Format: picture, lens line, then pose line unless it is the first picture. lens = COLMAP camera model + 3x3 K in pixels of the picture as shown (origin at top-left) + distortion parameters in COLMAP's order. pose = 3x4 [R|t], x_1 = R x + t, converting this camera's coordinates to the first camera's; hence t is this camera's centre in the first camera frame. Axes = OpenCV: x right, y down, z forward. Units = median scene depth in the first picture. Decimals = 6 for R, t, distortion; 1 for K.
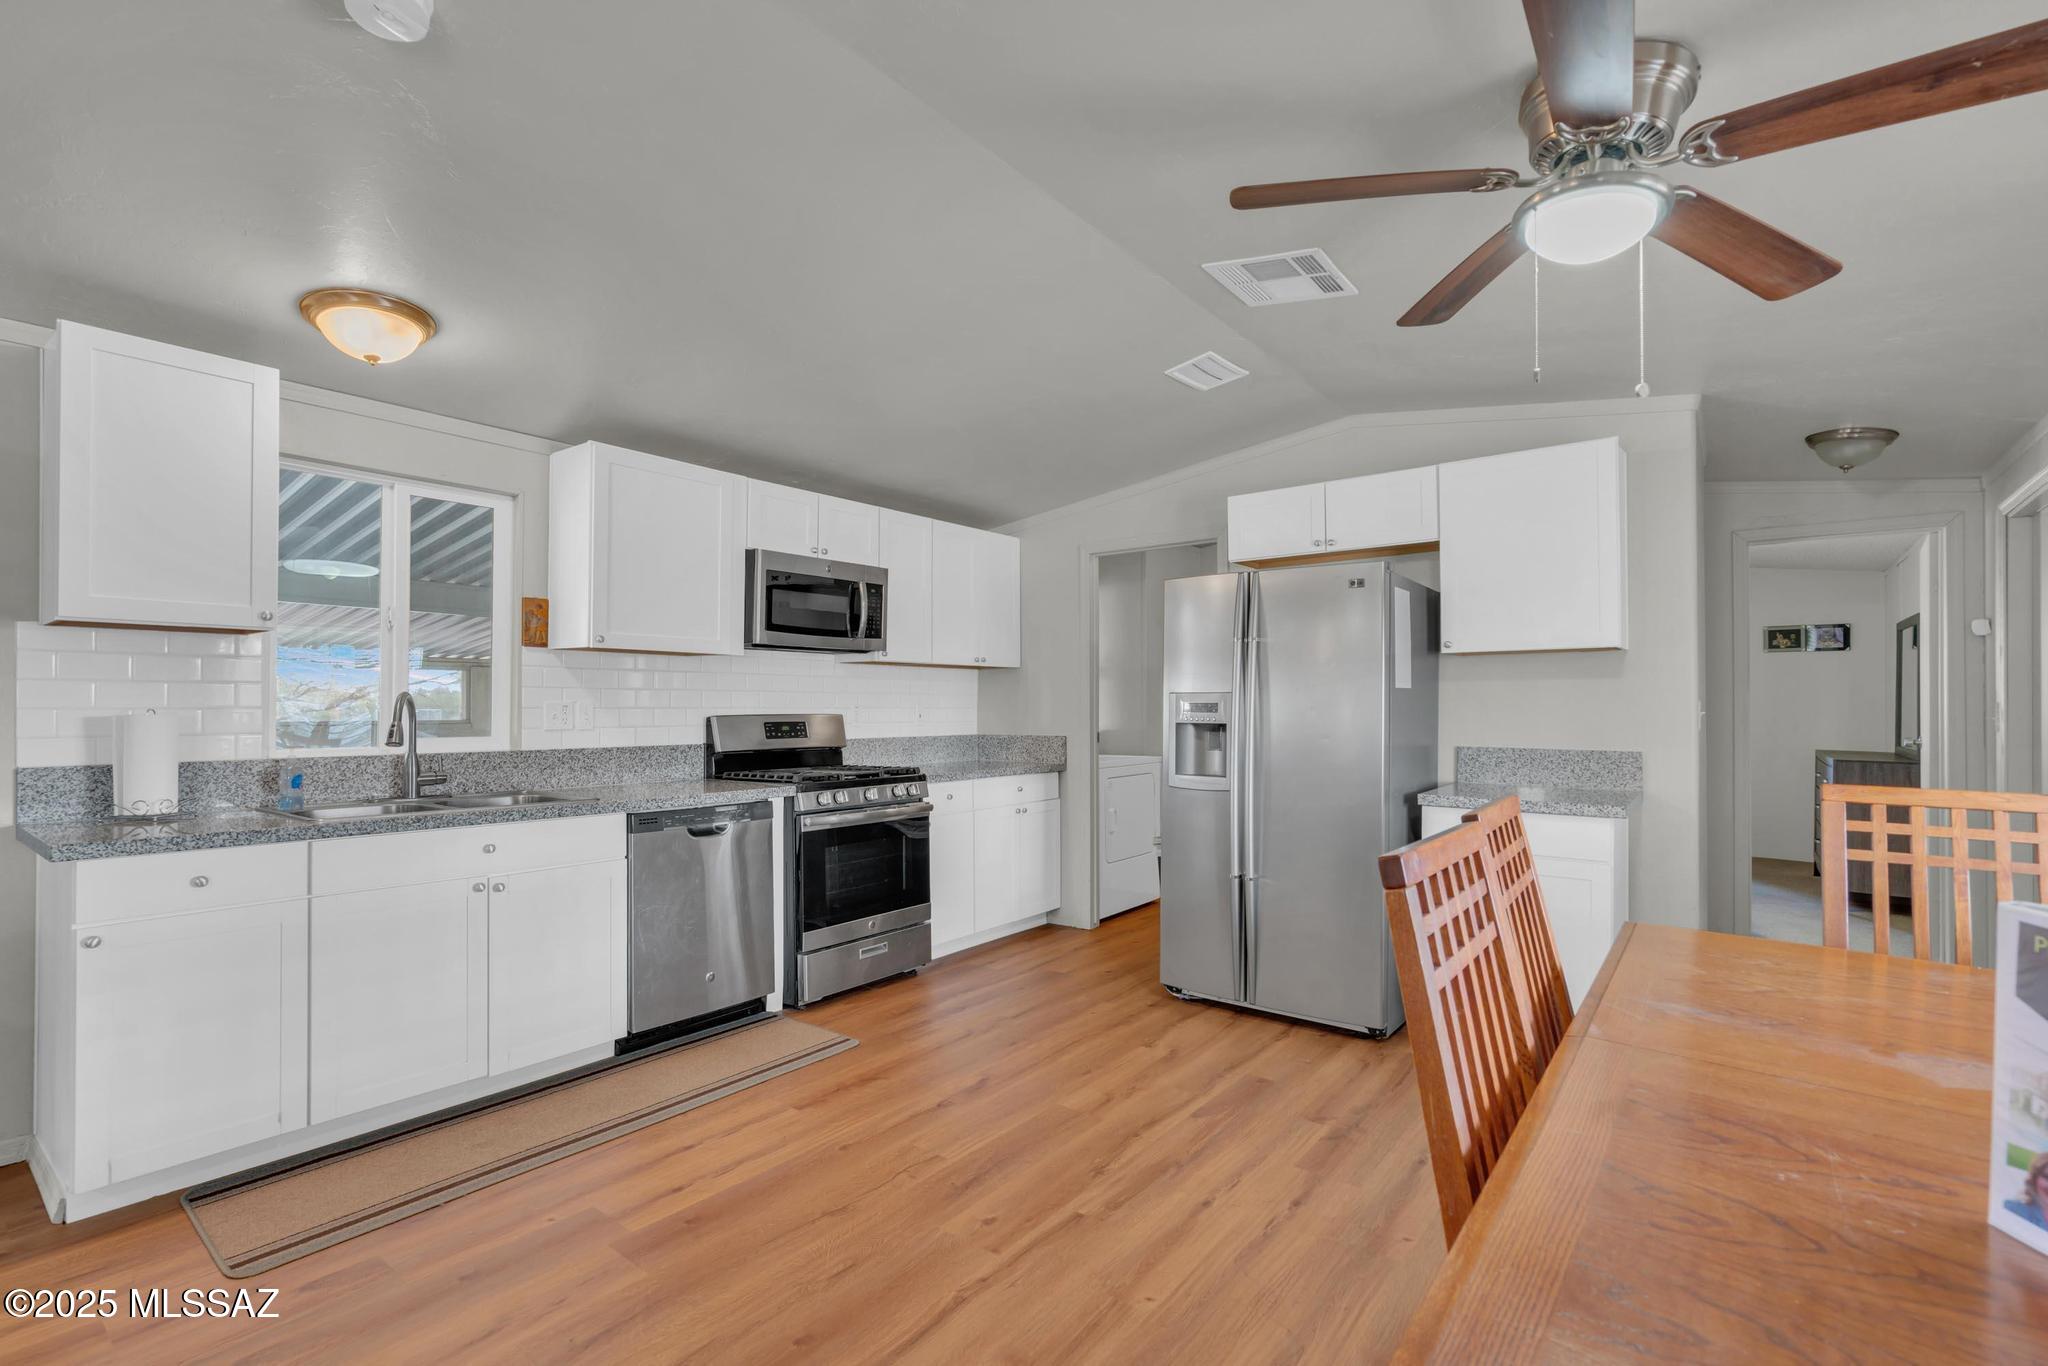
lens RADIAL K [[933.1, 0, 1025.7], [0, 933.1, 698.8], [0, 0, 1]] dist [-0.014907, 0.007623]
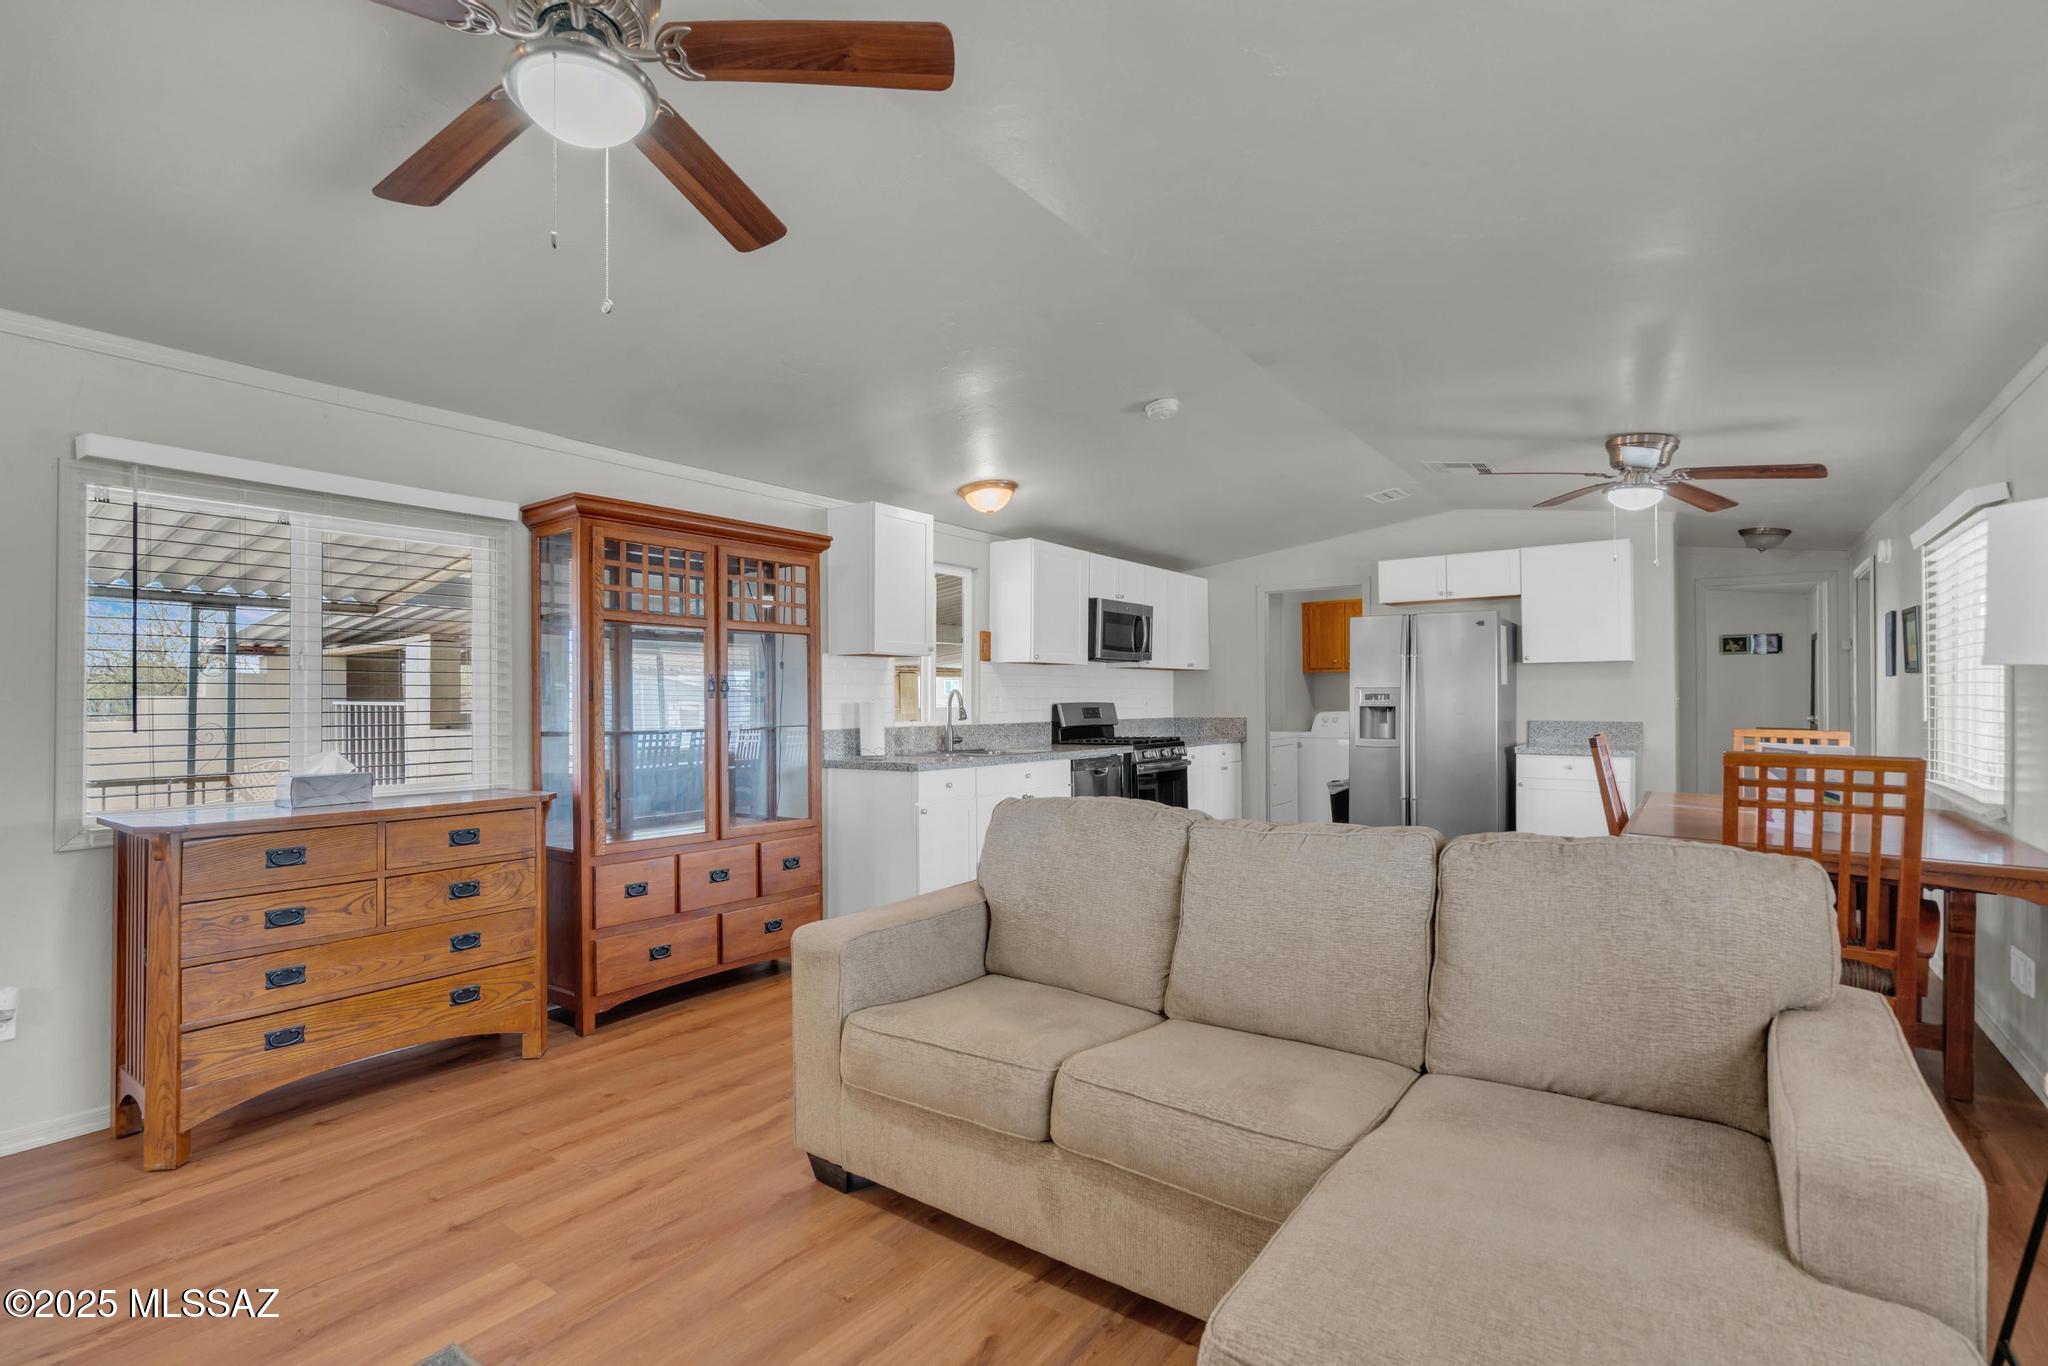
lens RADIAL K [[971.2, 0, 1017.5], [0, 971.2, 701.7], [0, 0, 1]] dist [-0.006590, -0.000003]
pose [[0.999305, -0.003987, 0.037058, -0.487494], [0.003603, 0.999939, 0.010433, -0.002173], [-0.037097, -0.010292, 0.999259, -0.652549]]
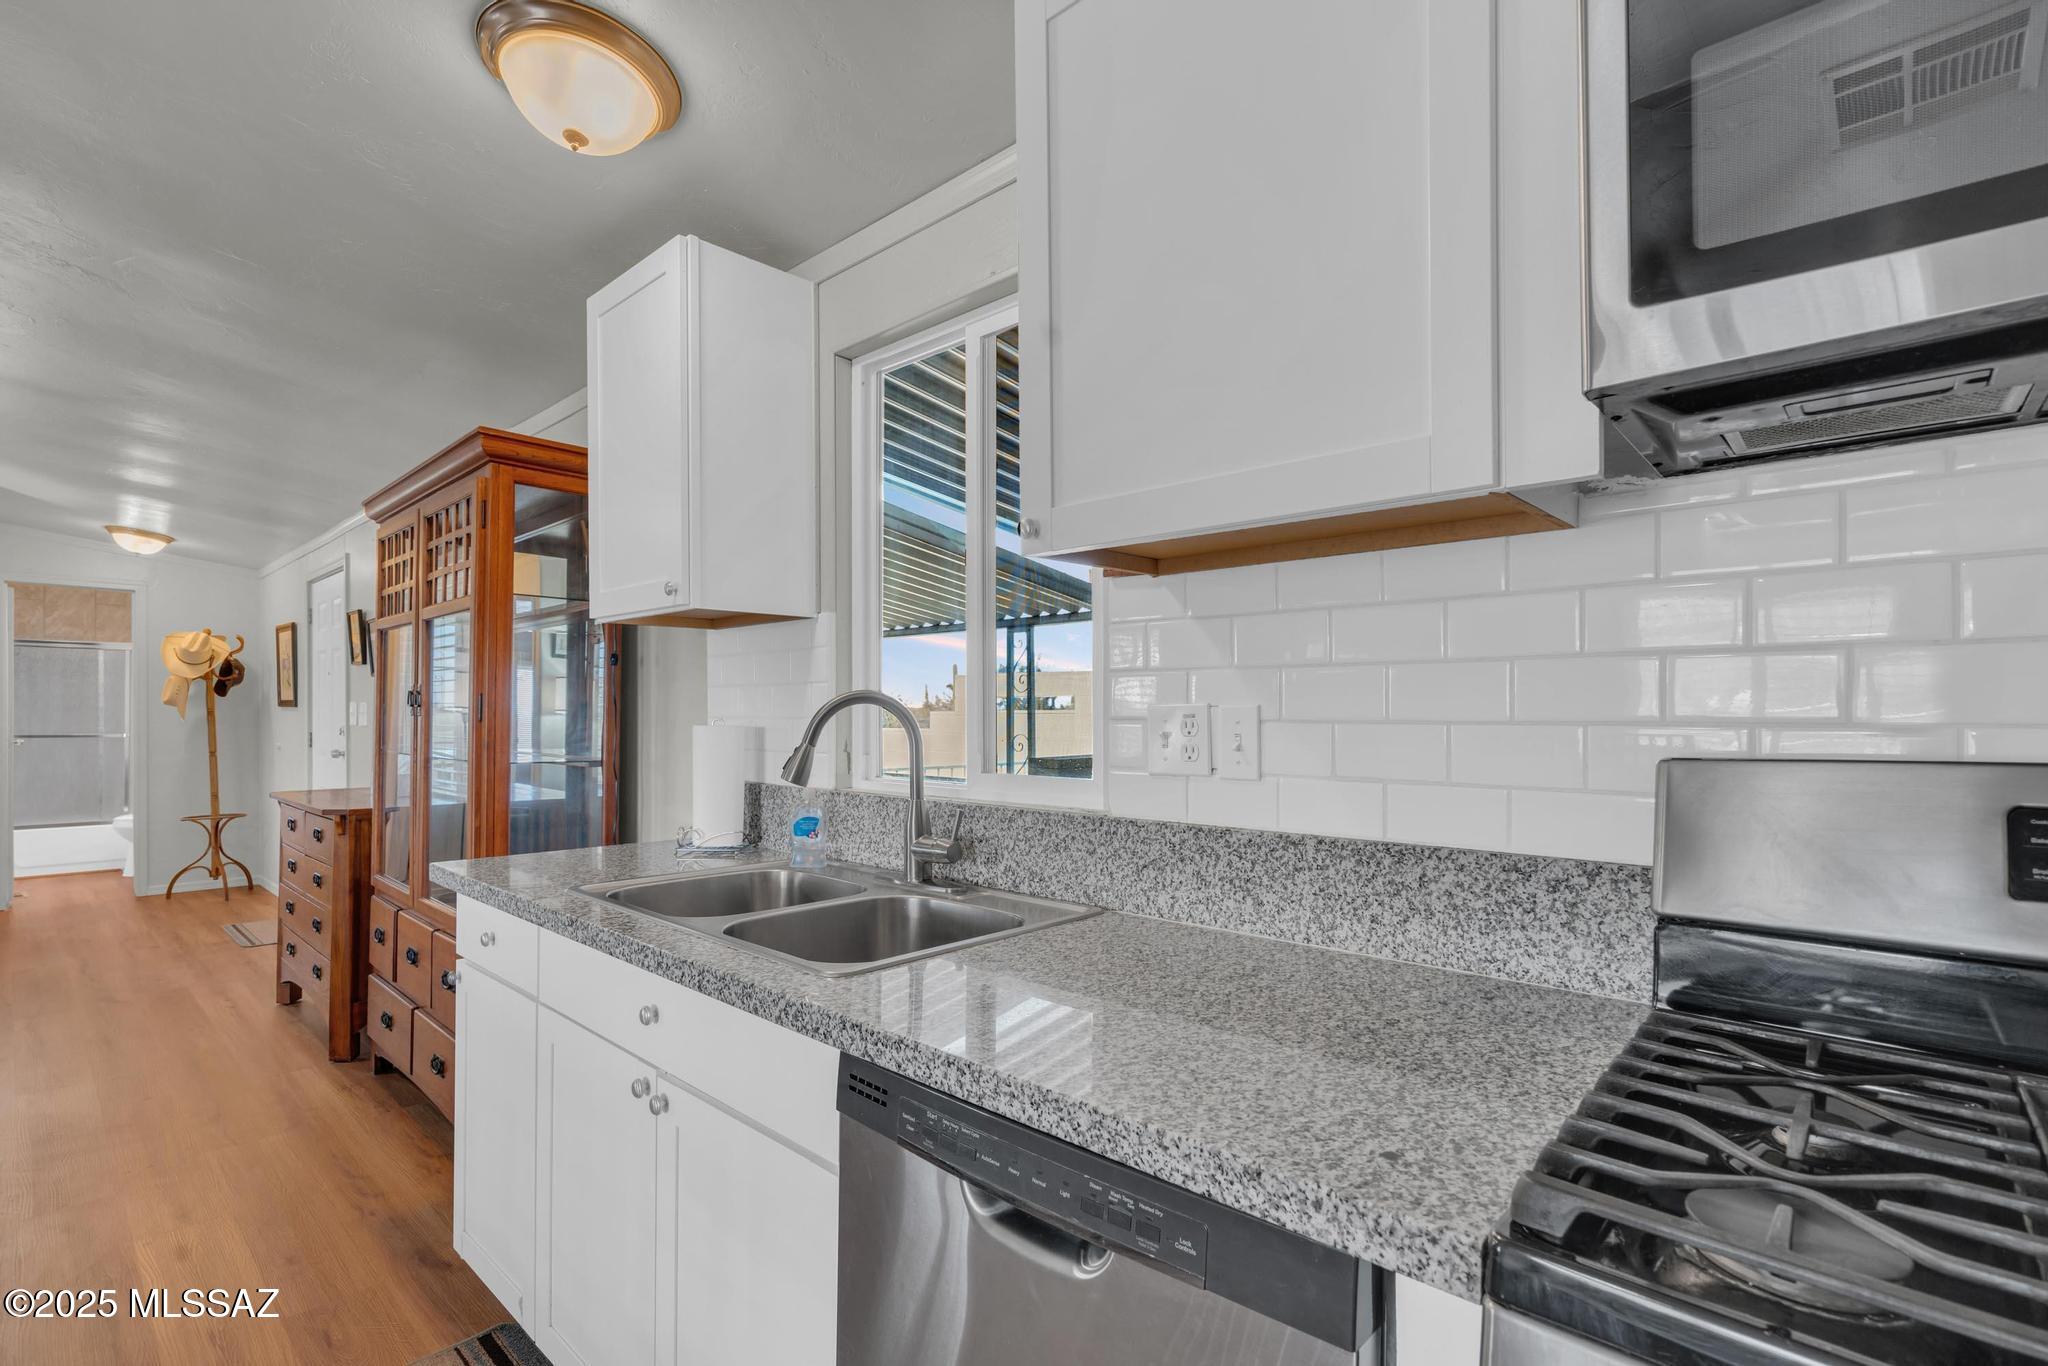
lens RADIAL K [[933.1, 0, 1025.7], [0, 933.1, 698.8], [0, 0, 1]] dist [-0.014907, 0.007623]
pose [[-0.079955, -0.015468, -0.996678, -0.093227], [0.005623, 0.999857, -0.015968, 0.007181], [0.996783, -0.006881, -0.079856, 0.899655]]
